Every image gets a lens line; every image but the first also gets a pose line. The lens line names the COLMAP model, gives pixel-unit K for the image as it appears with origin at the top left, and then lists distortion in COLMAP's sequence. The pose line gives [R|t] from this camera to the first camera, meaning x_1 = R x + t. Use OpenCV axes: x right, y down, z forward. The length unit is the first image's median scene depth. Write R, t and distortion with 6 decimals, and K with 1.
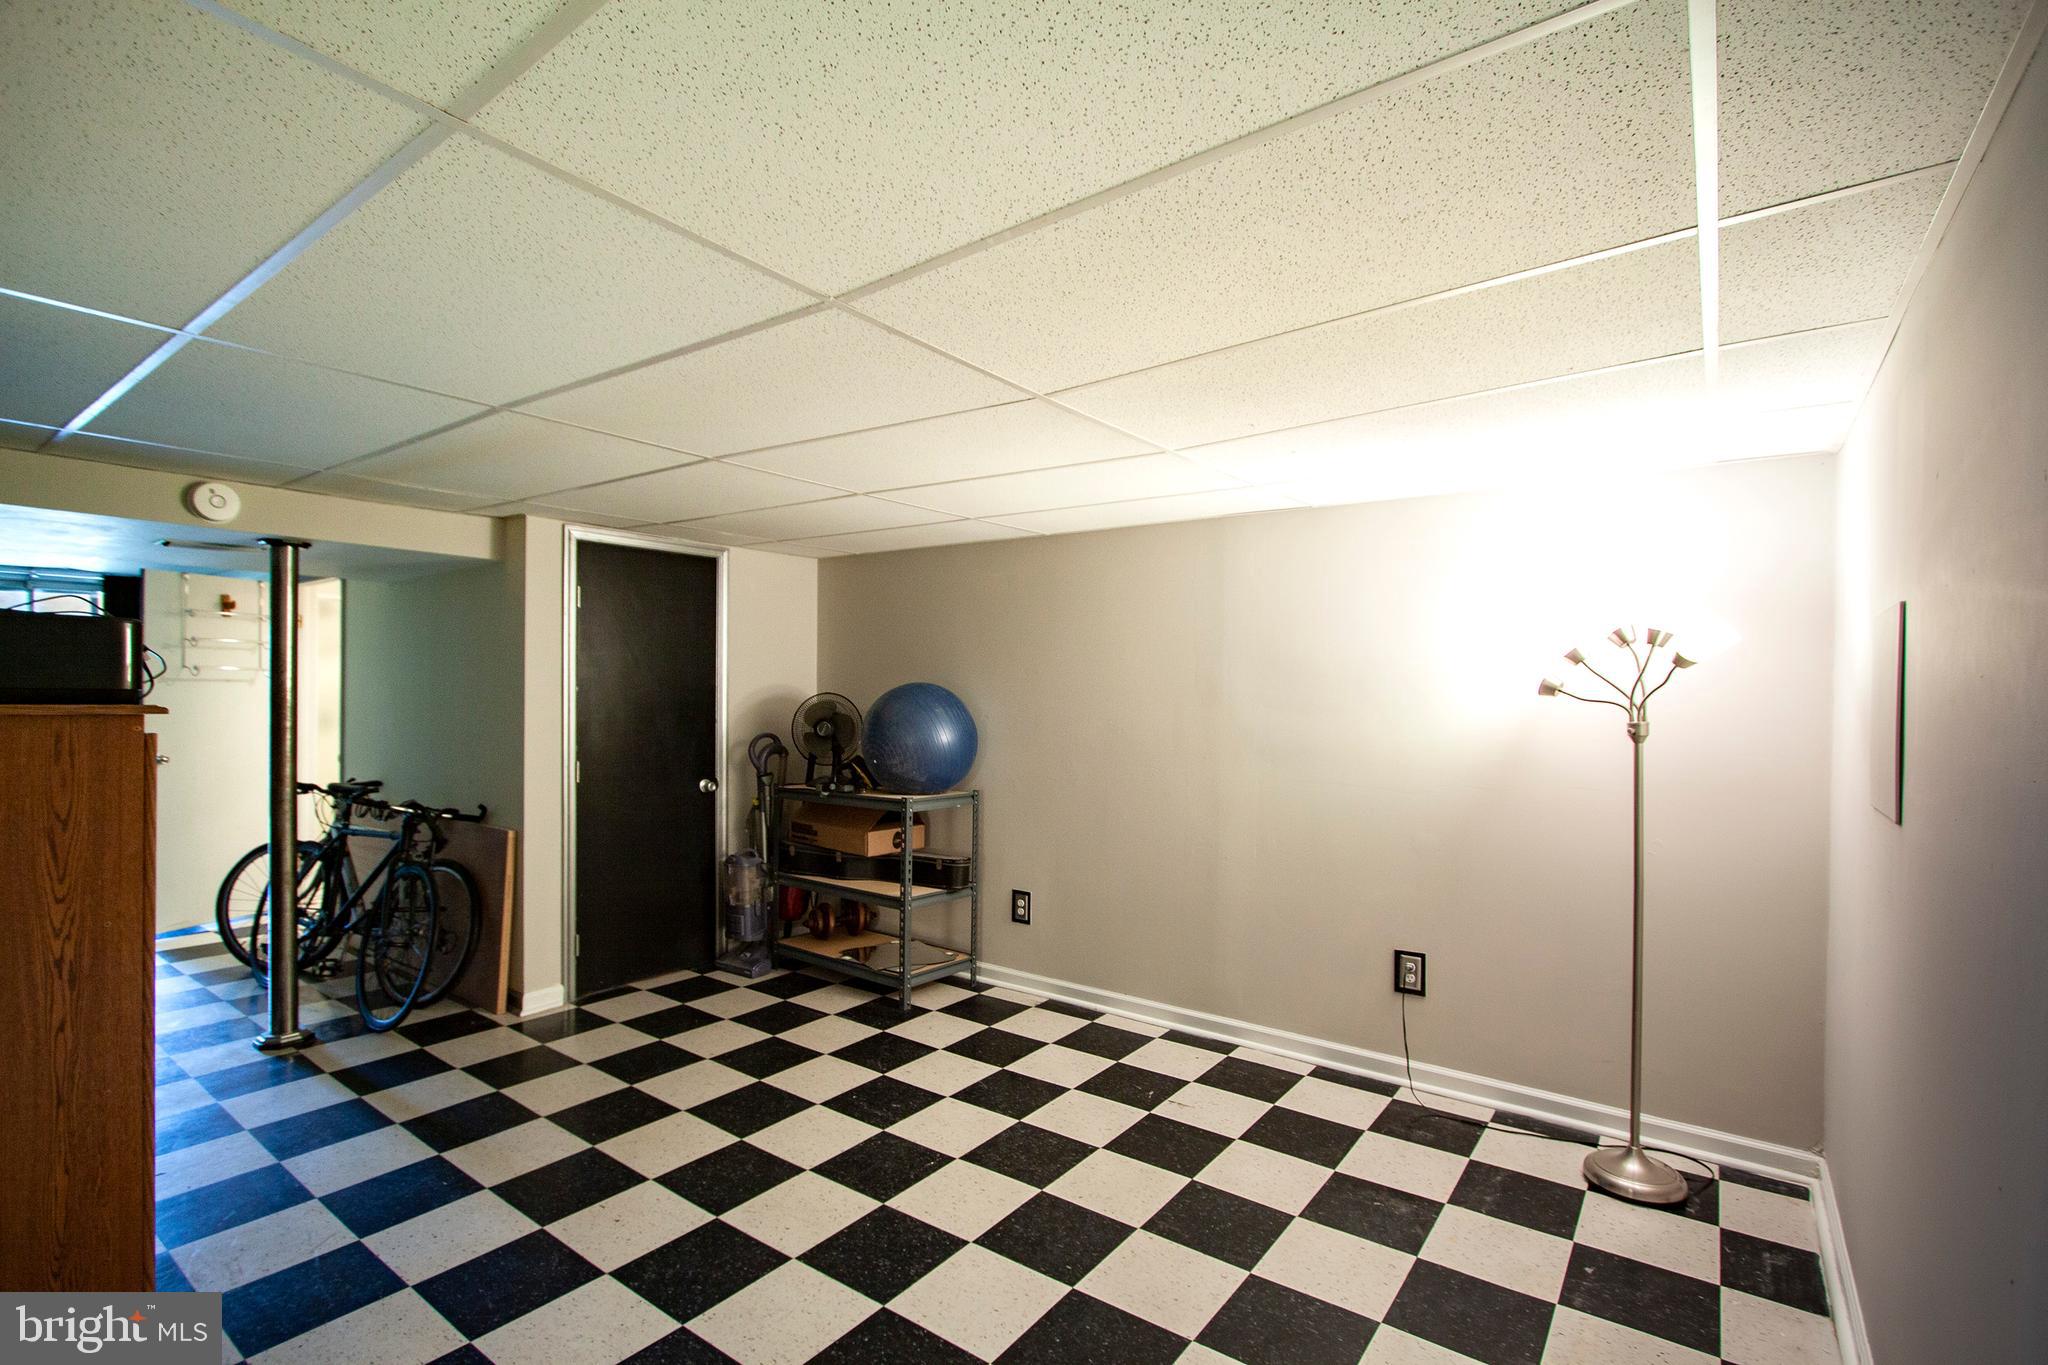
lens RADIAL K [[943.4, 0, 1020.3], [0, 943.4, 687.6], [0, 0, 1]] dist [-0.011933, 0.001928]
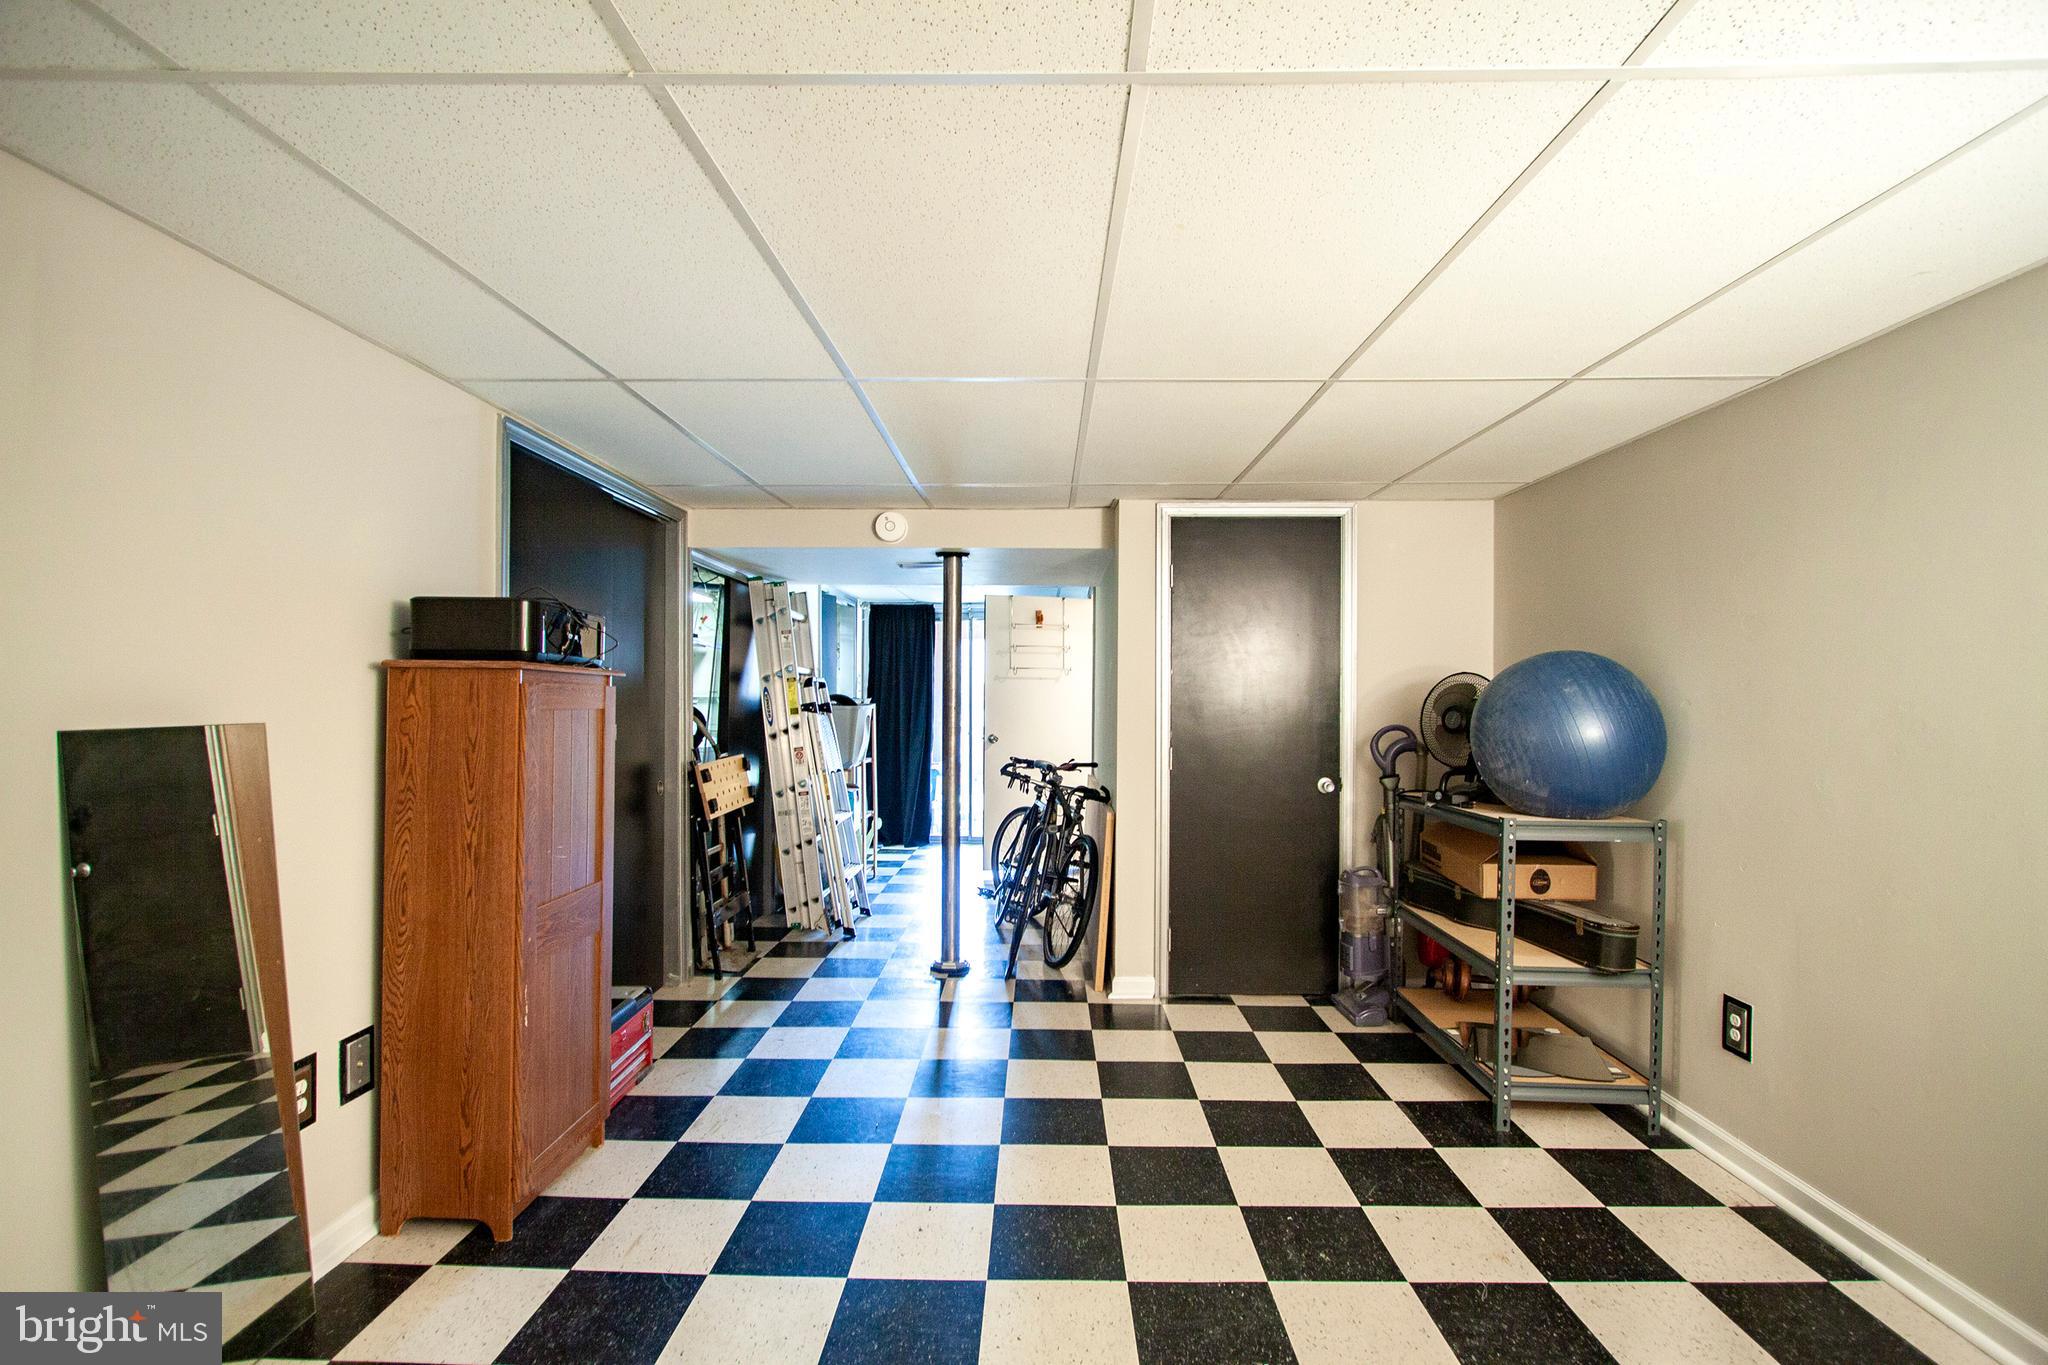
lens RADIAL K [[943.4, 0, 1027.5], [0, 943.4, 693.7], [0, 0, 1]] dist [-0.011933, 0.001928]
pose [[0.586786, -0.009524, -0.809686, 0.220471], [0.004468, 0.999954, -0.008524, 0.031003], [0.809730, 0.001384, 0.586801, 0.316809]]
